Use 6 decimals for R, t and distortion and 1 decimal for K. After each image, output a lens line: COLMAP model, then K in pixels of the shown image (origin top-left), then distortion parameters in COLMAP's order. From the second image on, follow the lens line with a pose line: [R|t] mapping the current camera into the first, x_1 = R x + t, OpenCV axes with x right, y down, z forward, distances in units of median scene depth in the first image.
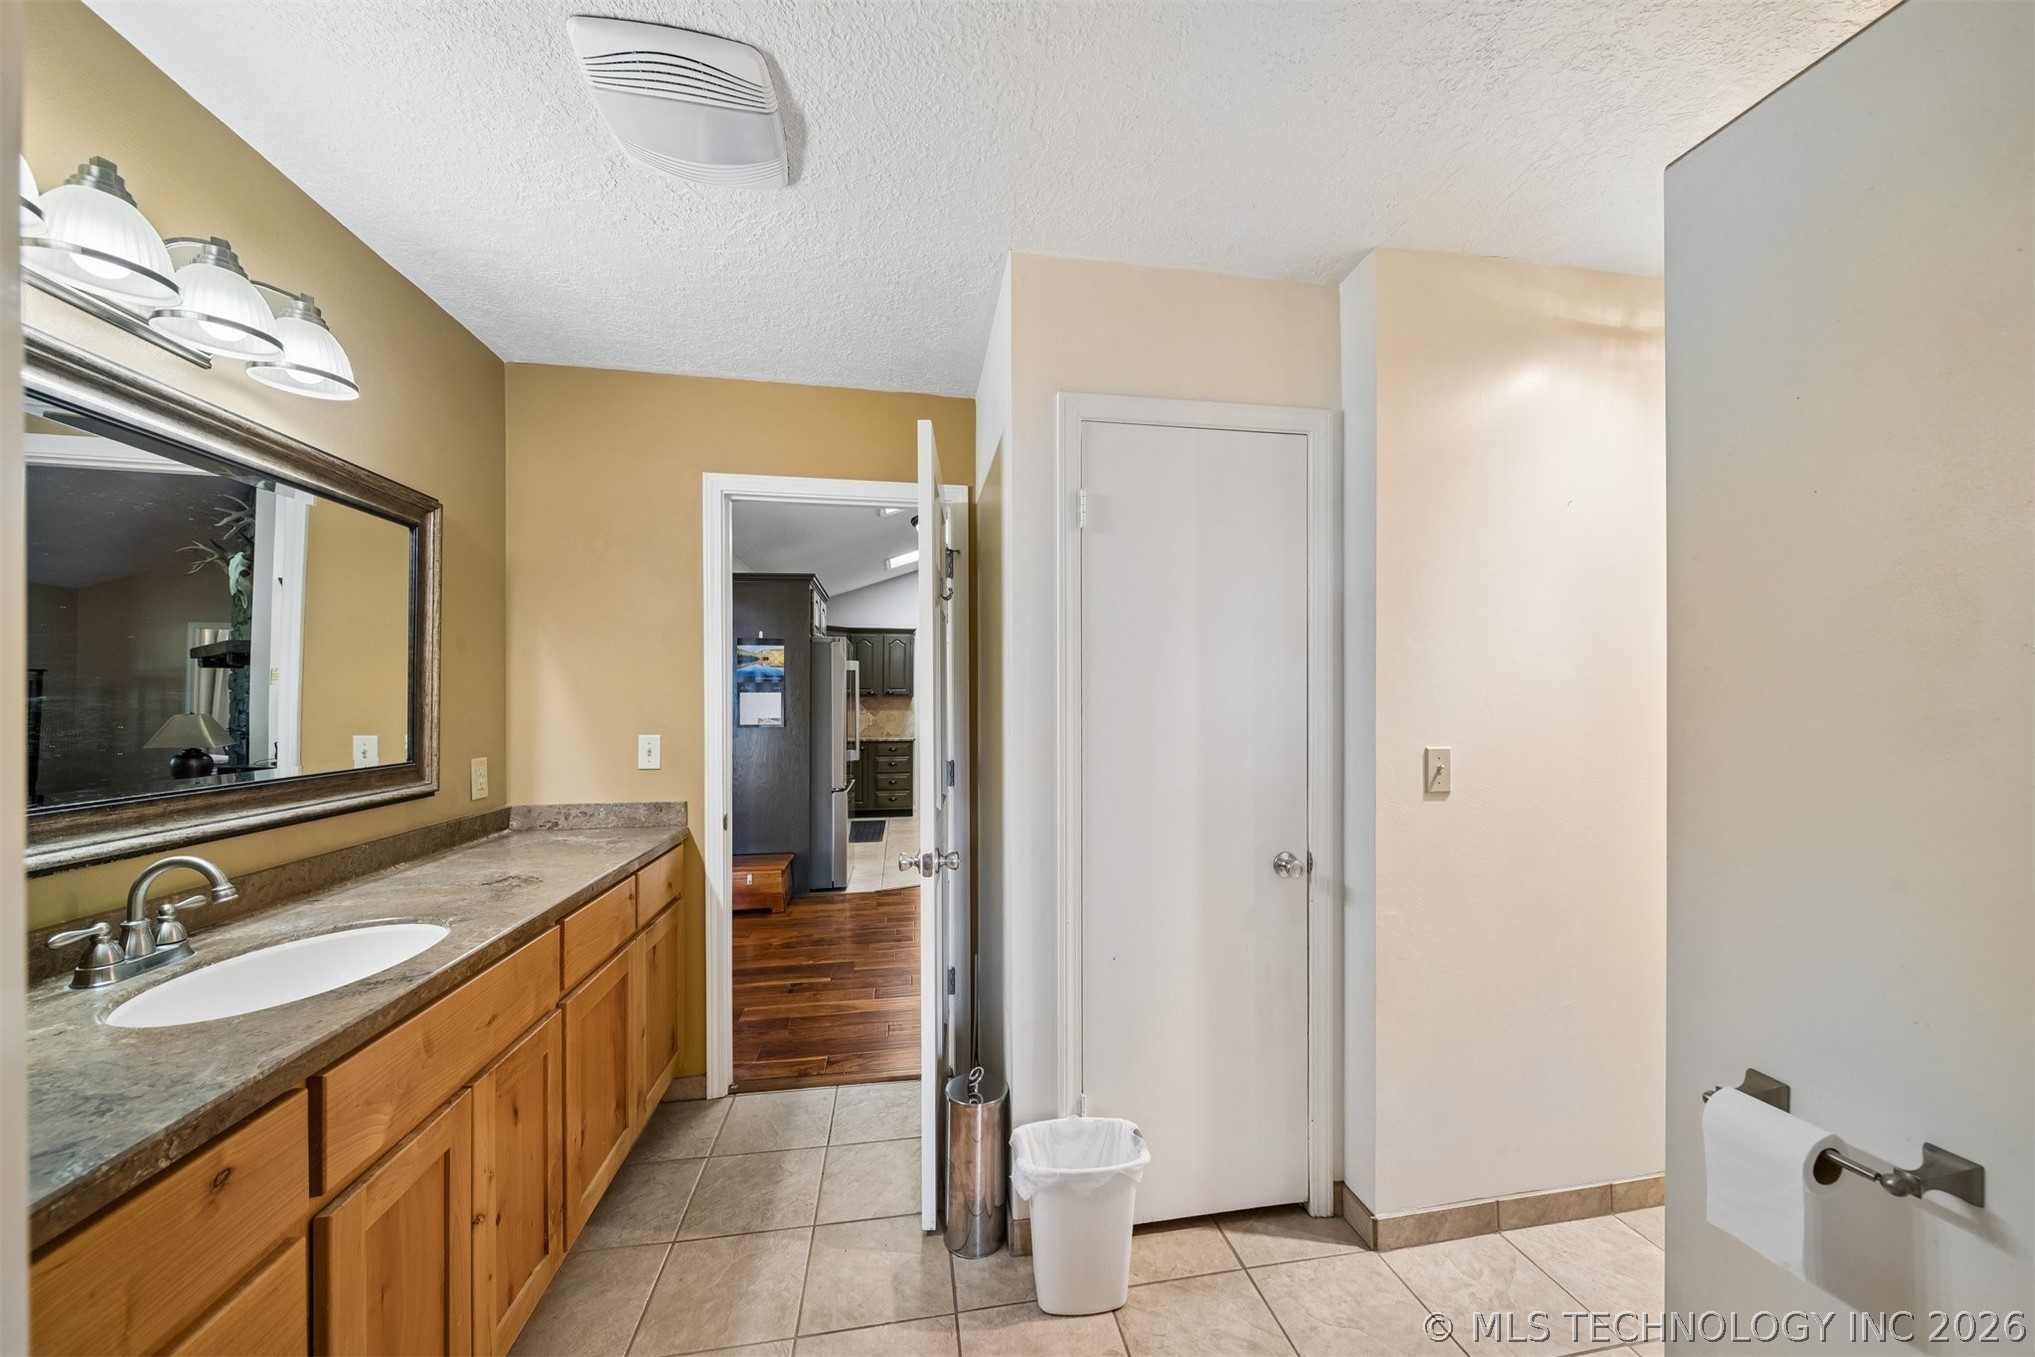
lens RADIAL K [[718.9, 0, 1016.4], [0, 718.9, 705.4], [0, 0, 1]] dist [0.000682, -0.001017]
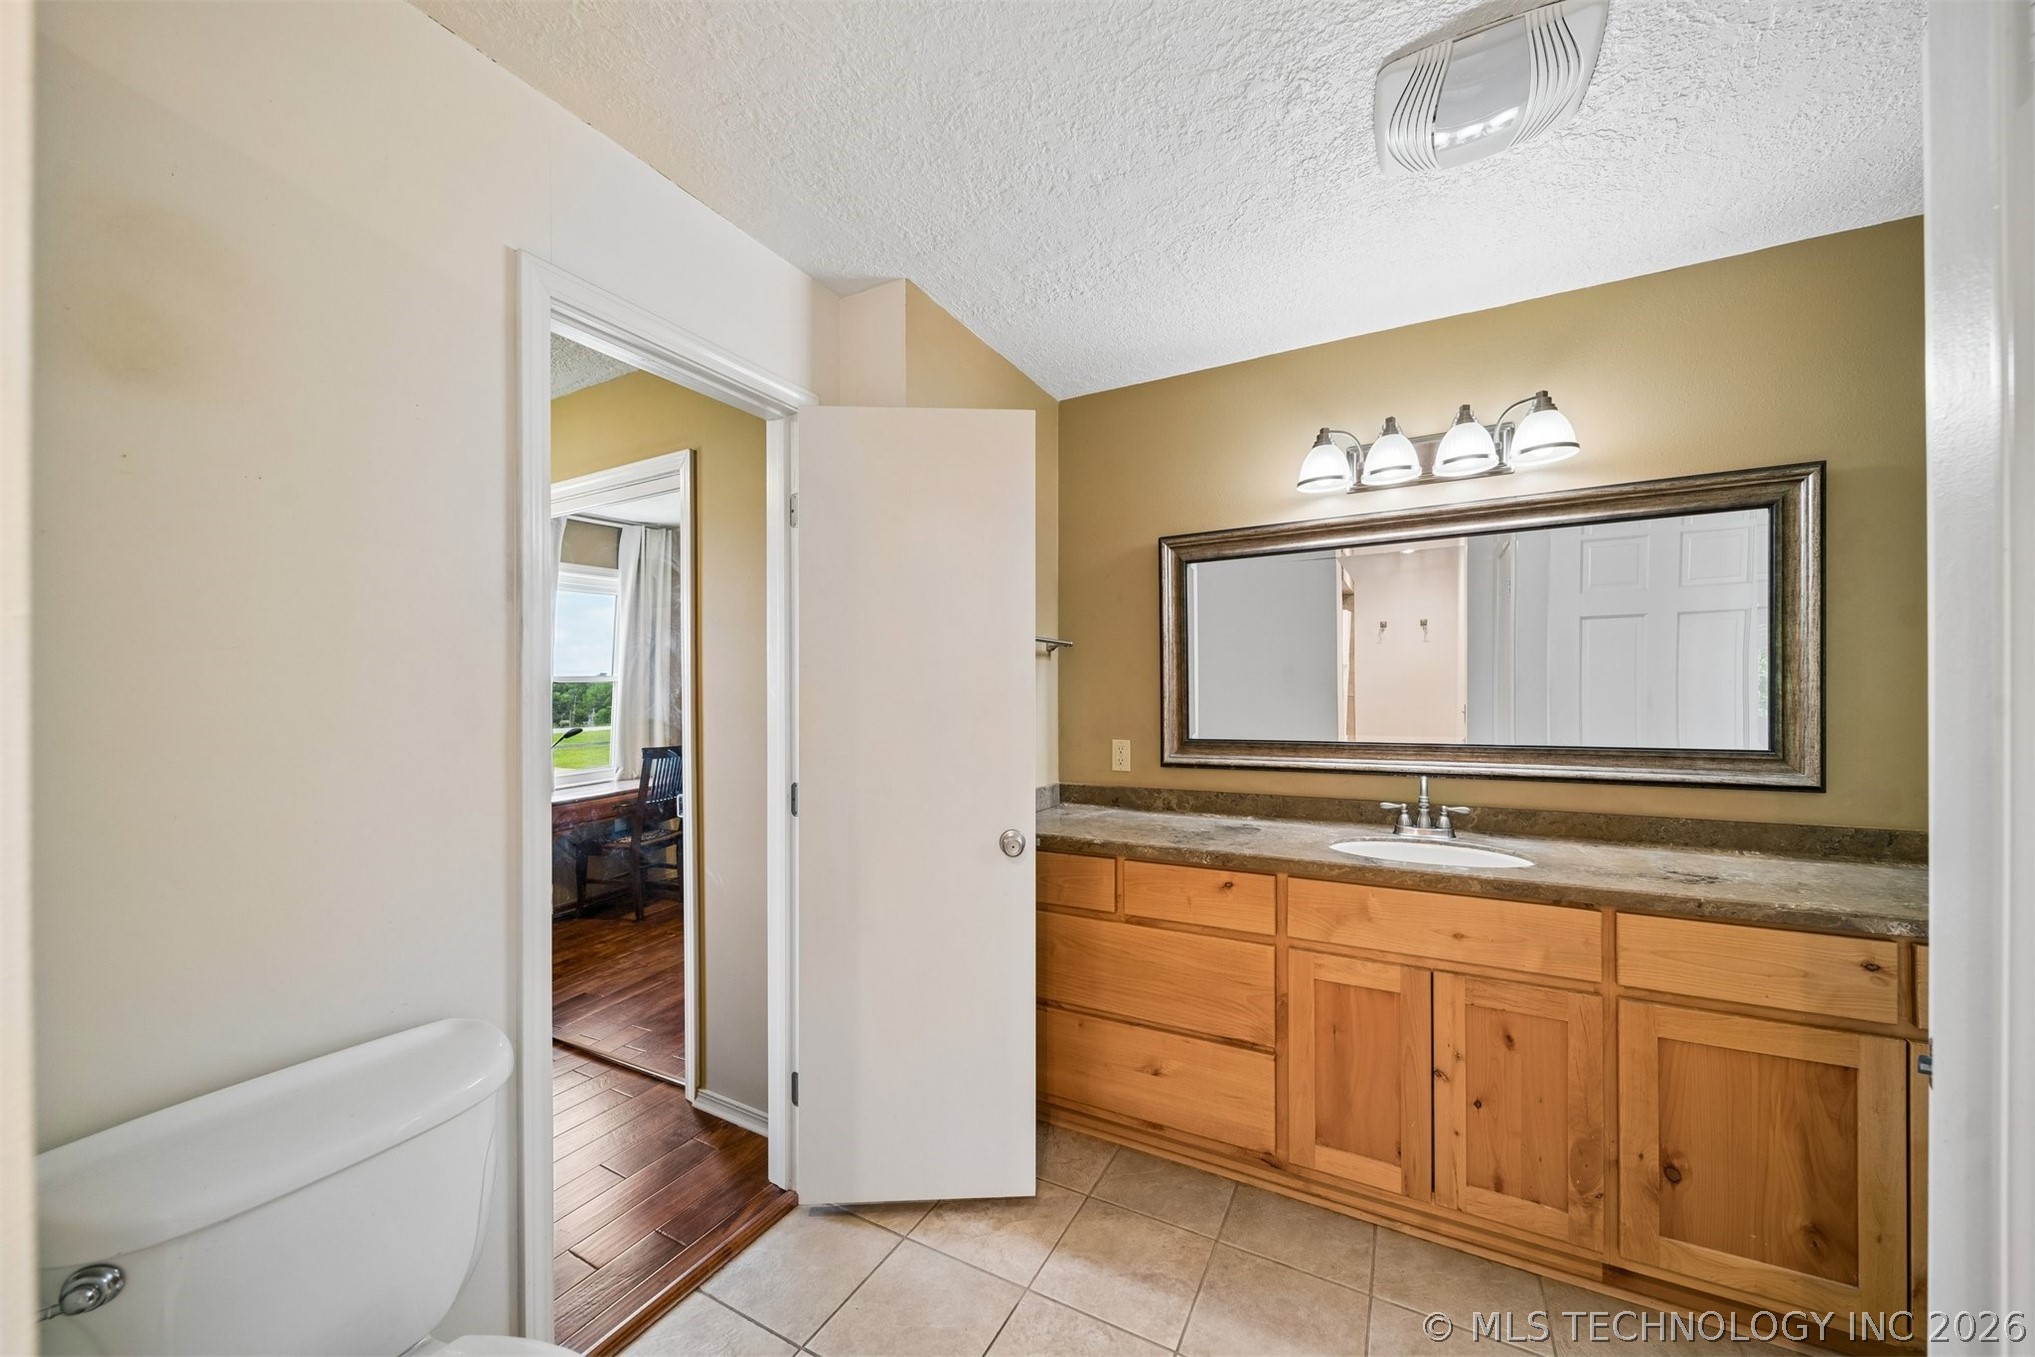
lens RADIAL K [[718.9, 0, 1039.3], [0, 718.9, 686.4], [0, 0, 1]] dist [0.000682, -0.001017]
pose [[-0.605984, -0.008957, -0.795426, 0.645603], [0.002033, 0.999916, -0.012808, 0.005510], [0.795474, -0.009378, -0.605915, 1.021434]]
